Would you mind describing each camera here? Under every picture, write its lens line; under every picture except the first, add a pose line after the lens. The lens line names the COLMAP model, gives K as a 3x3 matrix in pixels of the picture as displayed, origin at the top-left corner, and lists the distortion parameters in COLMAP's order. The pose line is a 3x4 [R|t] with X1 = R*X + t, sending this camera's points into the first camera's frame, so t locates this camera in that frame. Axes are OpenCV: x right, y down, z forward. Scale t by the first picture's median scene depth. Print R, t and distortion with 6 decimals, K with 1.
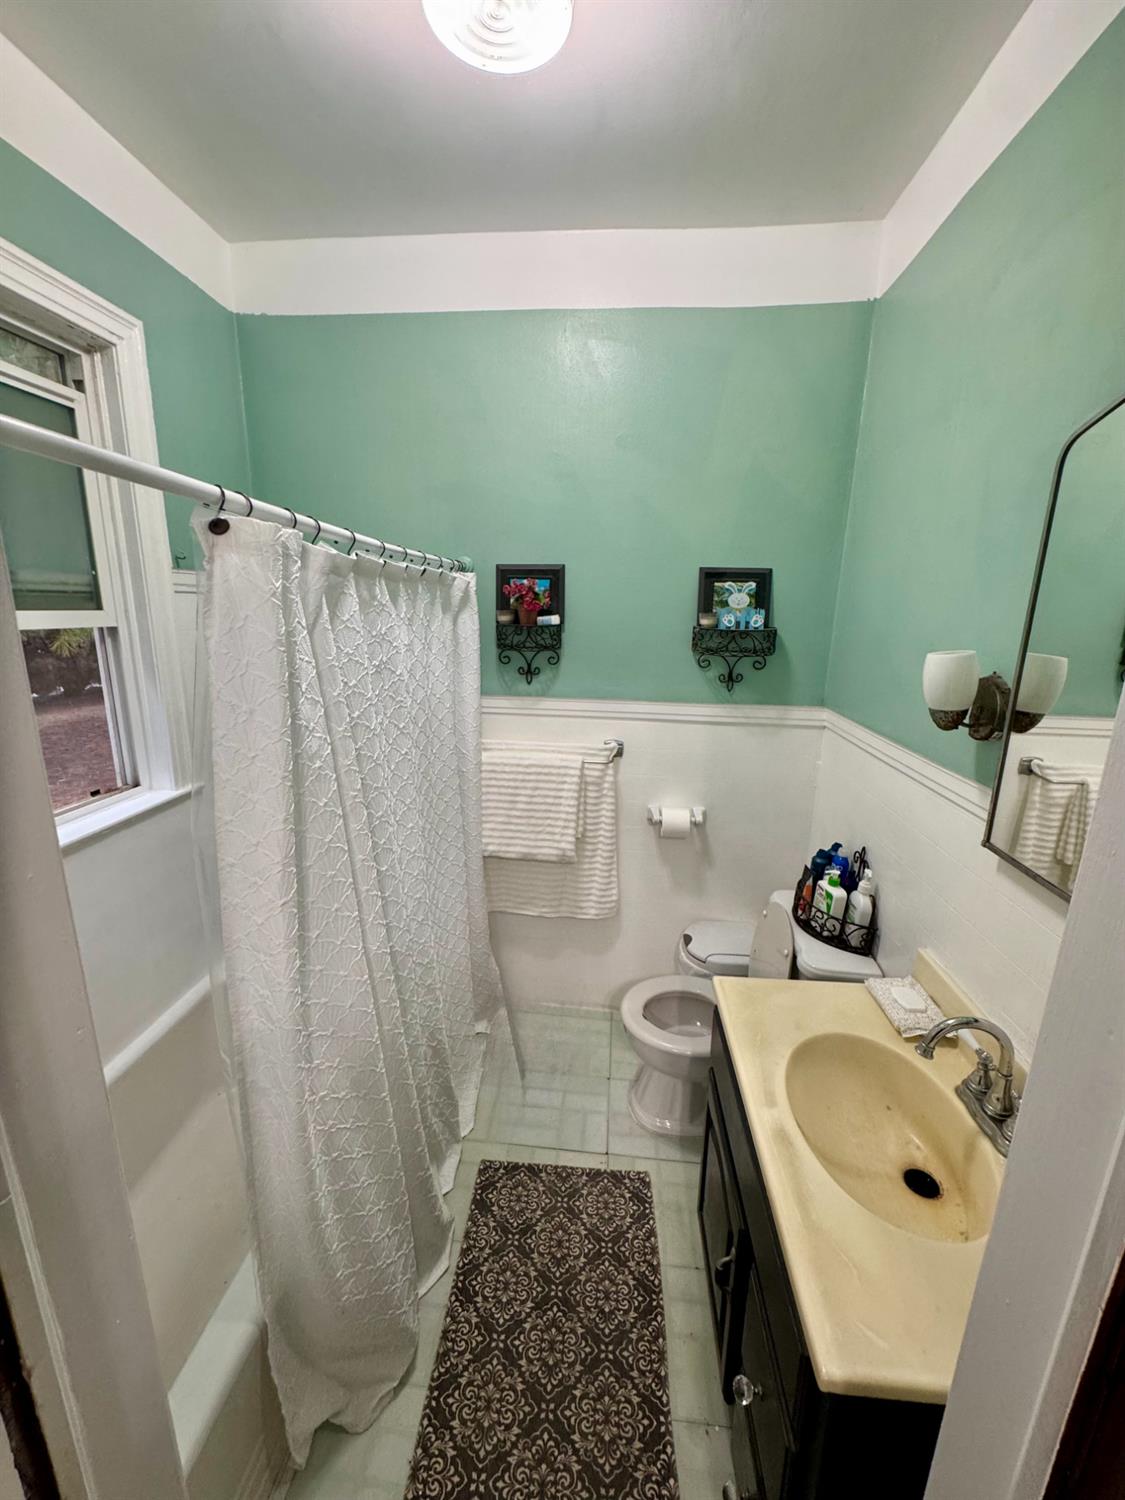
lens RADIAL K [[602.0, 0, 563.8], [0, 602.0, 745.7], [0, 0, 1]] dist [-0.009186, 0.000349]
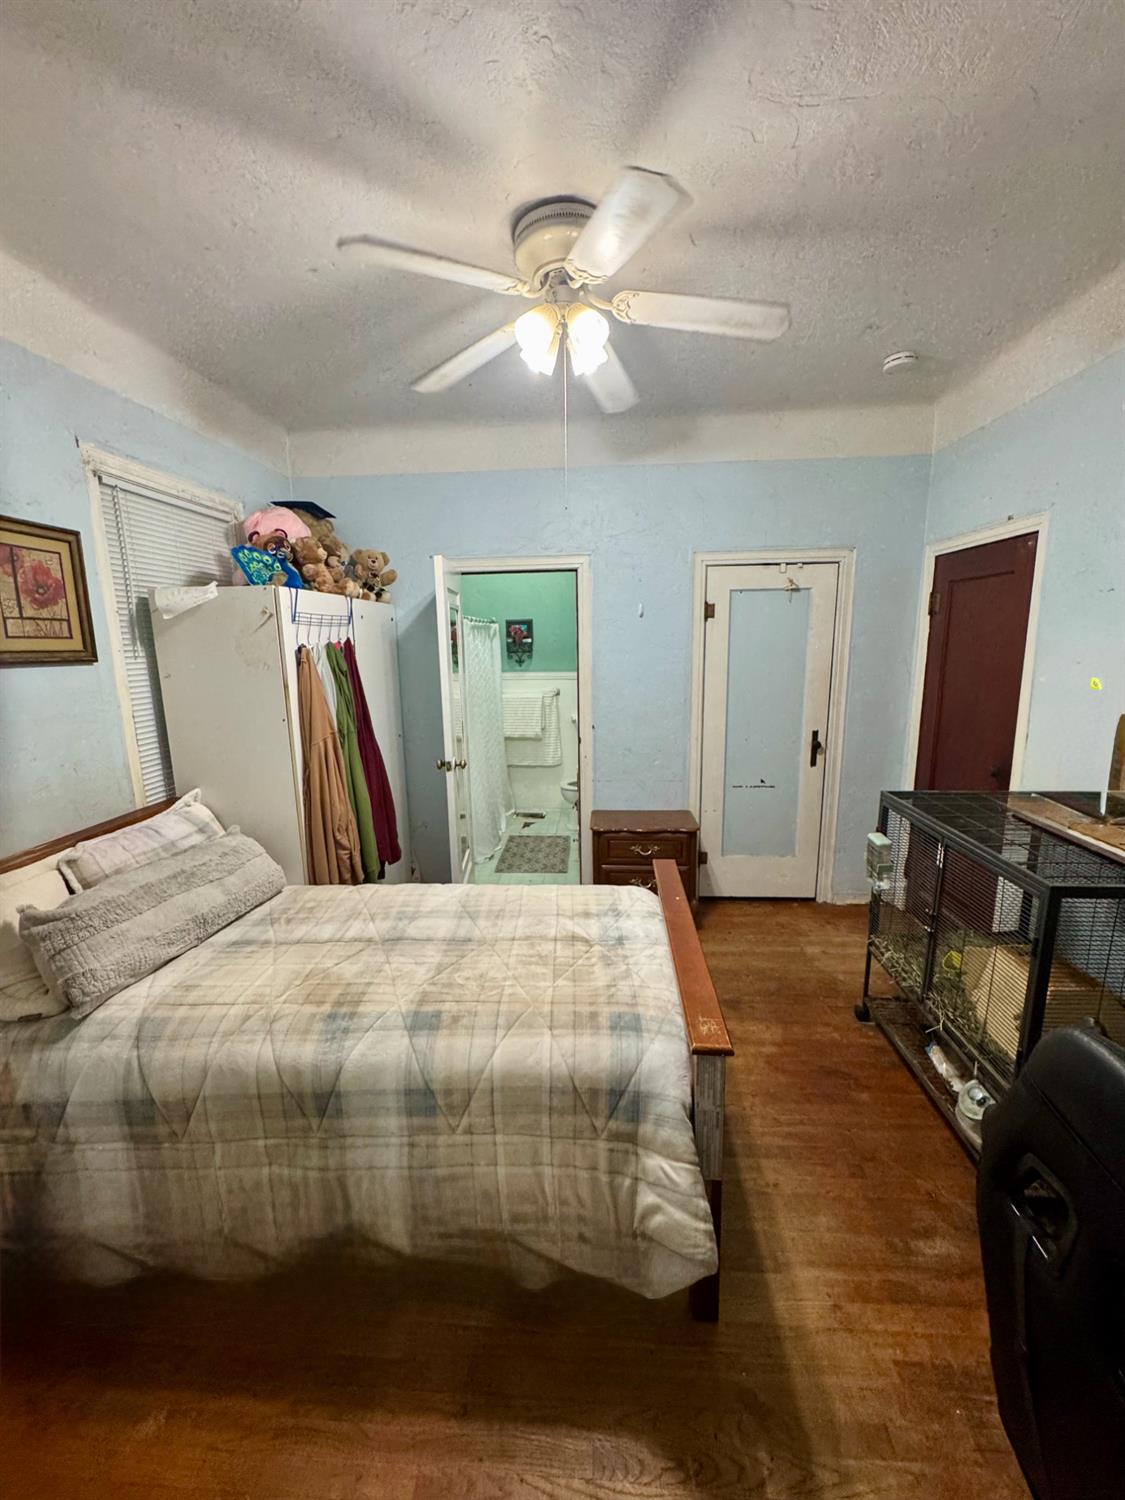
lens RADIAL K [[602.0, 0, 558.9], [0, 602.0, 755.2], [0, 0, 1]] dist [-0.009186, 0.000349]
pose [[0.999186, -0.040160, 0.003794, 0.079227], [0.040291, 0.998156, -0.045412, 0.390208], [-0.001963, 0.045528, 0.998961, -1.501735]]
